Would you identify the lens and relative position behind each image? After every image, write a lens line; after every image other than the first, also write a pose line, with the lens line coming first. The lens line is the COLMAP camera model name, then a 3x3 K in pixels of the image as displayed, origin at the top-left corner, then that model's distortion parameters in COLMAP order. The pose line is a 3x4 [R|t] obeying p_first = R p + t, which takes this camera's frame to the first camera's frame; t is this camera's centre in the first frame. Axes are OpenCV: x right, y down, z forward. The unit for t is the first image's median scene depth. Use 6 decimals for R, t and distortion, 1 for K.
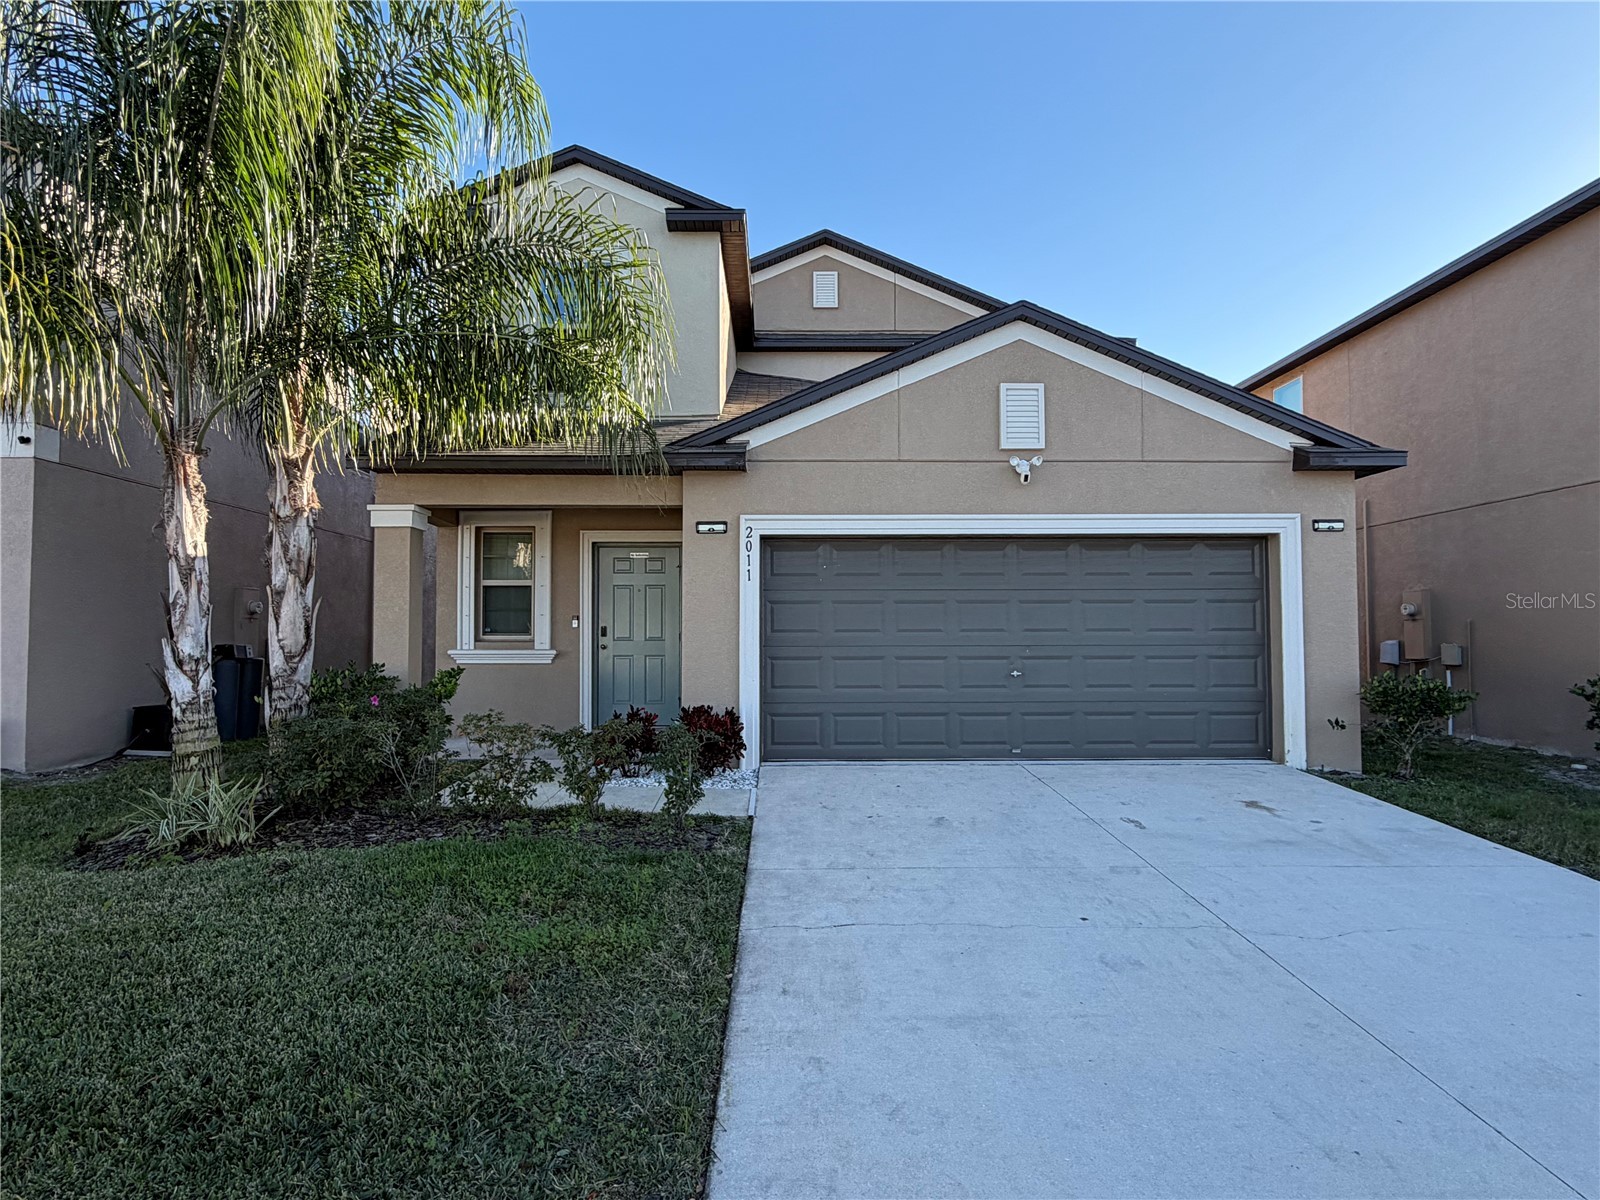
lens RADIAL K [[928.0, 0, 800.0], [0, 928.0, 600.0], [0, 0, 1]] dist [-0.000725, 0.000490]
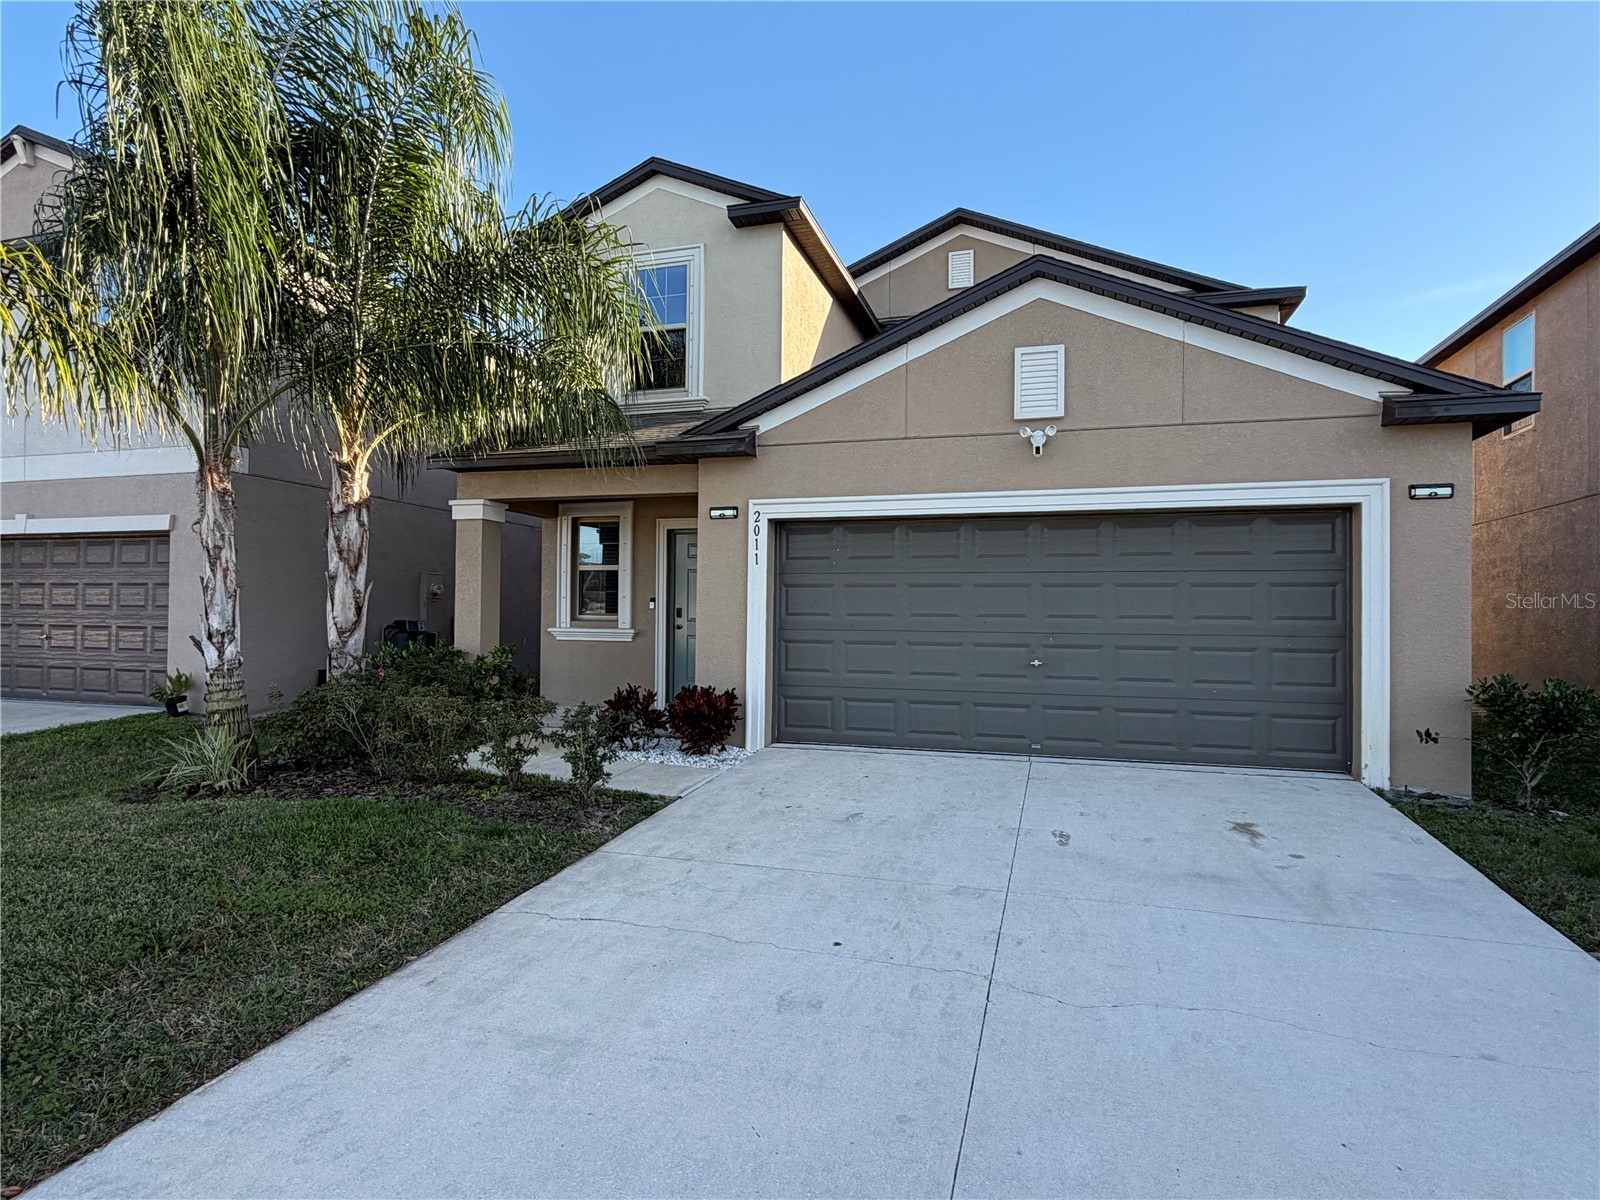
lens RADIAL K [[868.1, 0, 800.0], [0, 868.1, 600.0], [0, 0, 1]] dist [0.000621, -0.000435]
pose [[0.952396, 0.005807, -0.304809, 0.278449], [0.000384, 0.999795, 0.020248, -0.001122], [0.304864, -0.019401, 0.952198, 0.108871]]
